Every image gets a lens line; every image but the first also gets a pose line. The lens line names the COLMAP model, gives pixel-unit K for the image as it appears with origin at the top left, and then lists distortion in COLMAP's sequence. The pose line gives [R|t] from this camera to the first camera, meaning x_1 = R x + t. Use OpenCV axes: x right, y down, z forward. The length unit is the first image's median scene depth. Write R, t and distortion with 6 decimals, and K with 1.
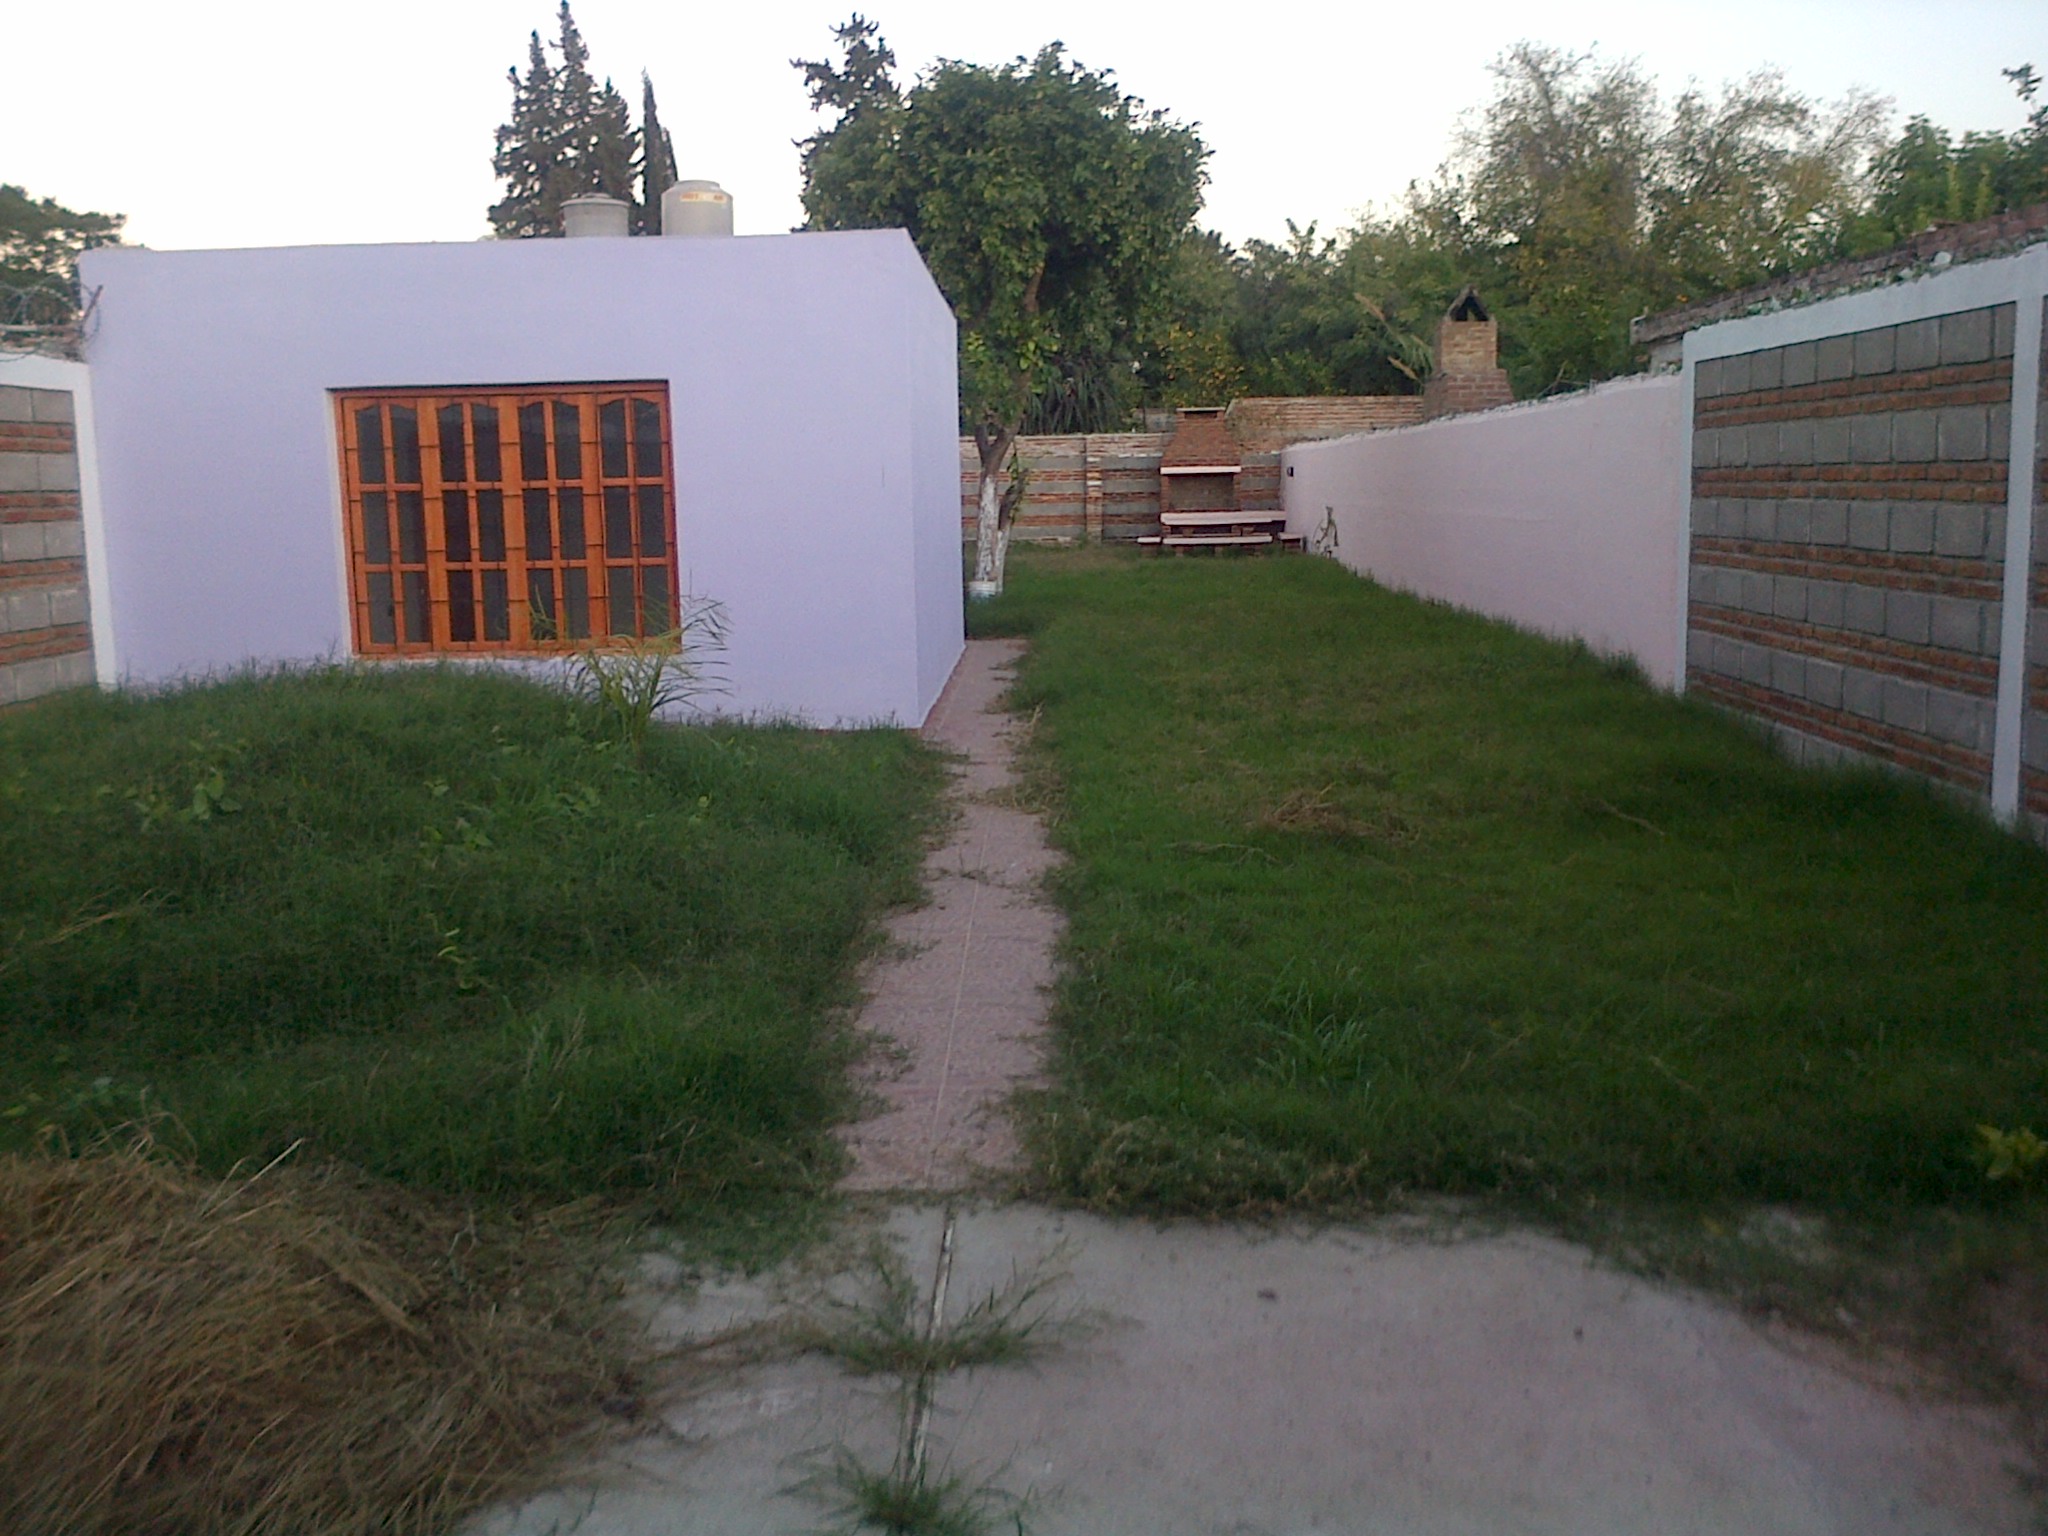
lens RADIAL K [[1901.2, 0, 1023.8], [0, 1901.2, 768.1], [0, 0, 1]] dist [-0.000103, 0.000000]
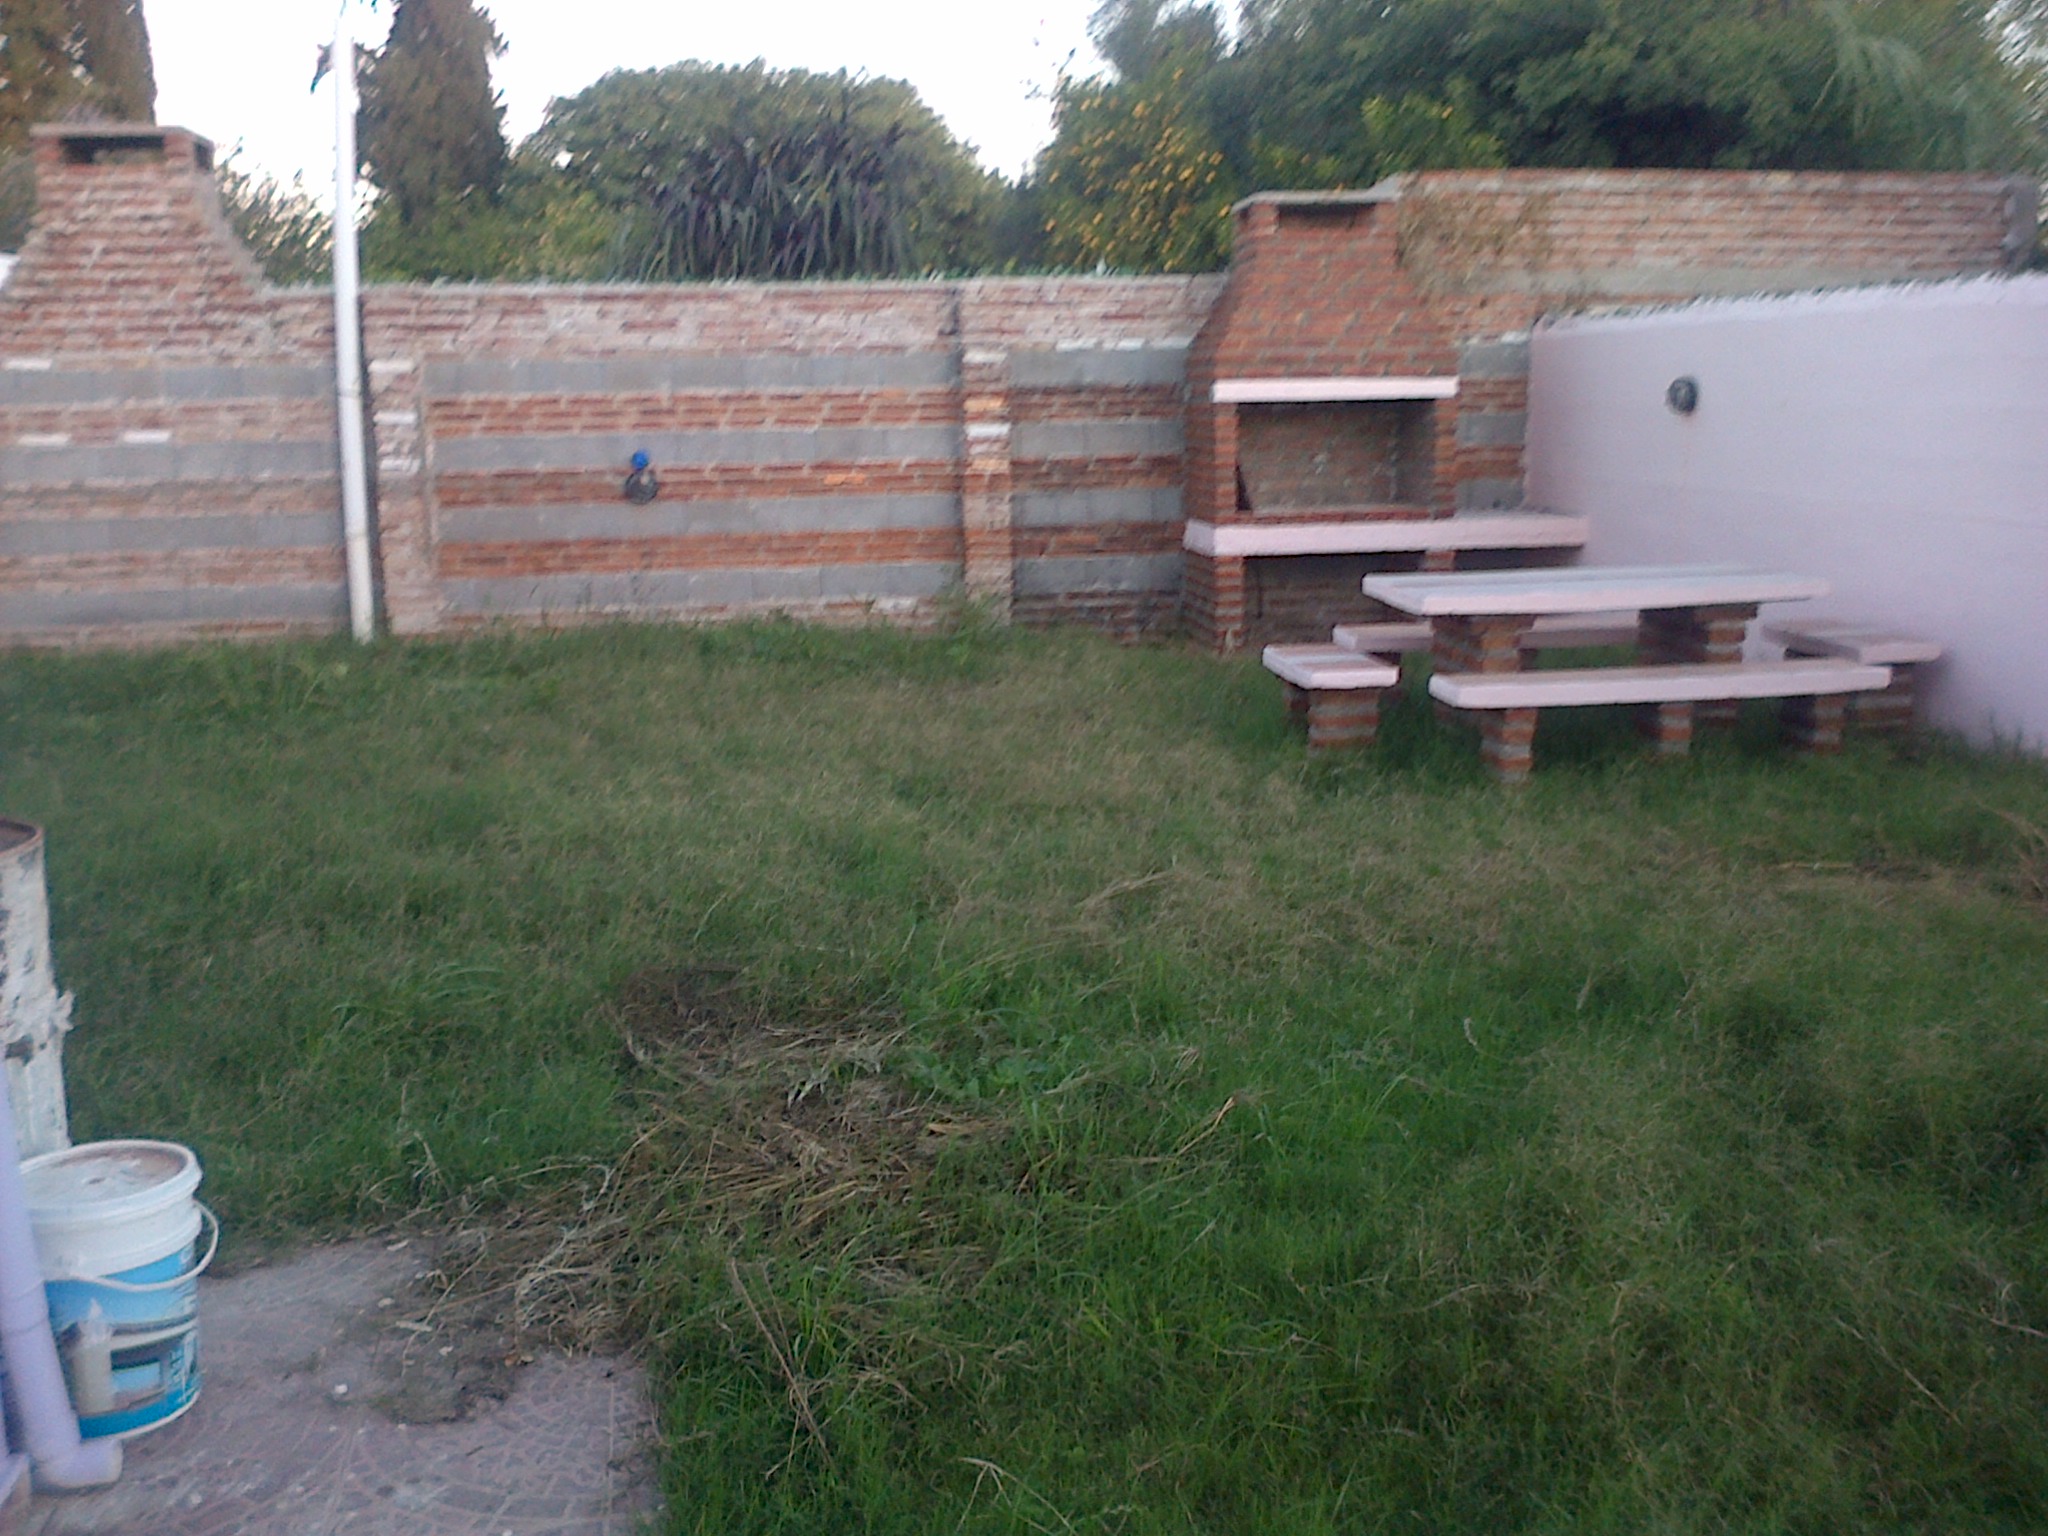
lens RADIAL K [[1901.2, 0, 1025.3], [0, 1901.2, 766.7], [0, 0, 1]] dist [-0.000103, 0.000000]
pose [[0.980314, -0.038478, 0.193657, -0.021344], [0.030151, 0.998497, 0.045768, -0.107887], [-0.195127, -0.039028, 0.980001, 0.681998]]
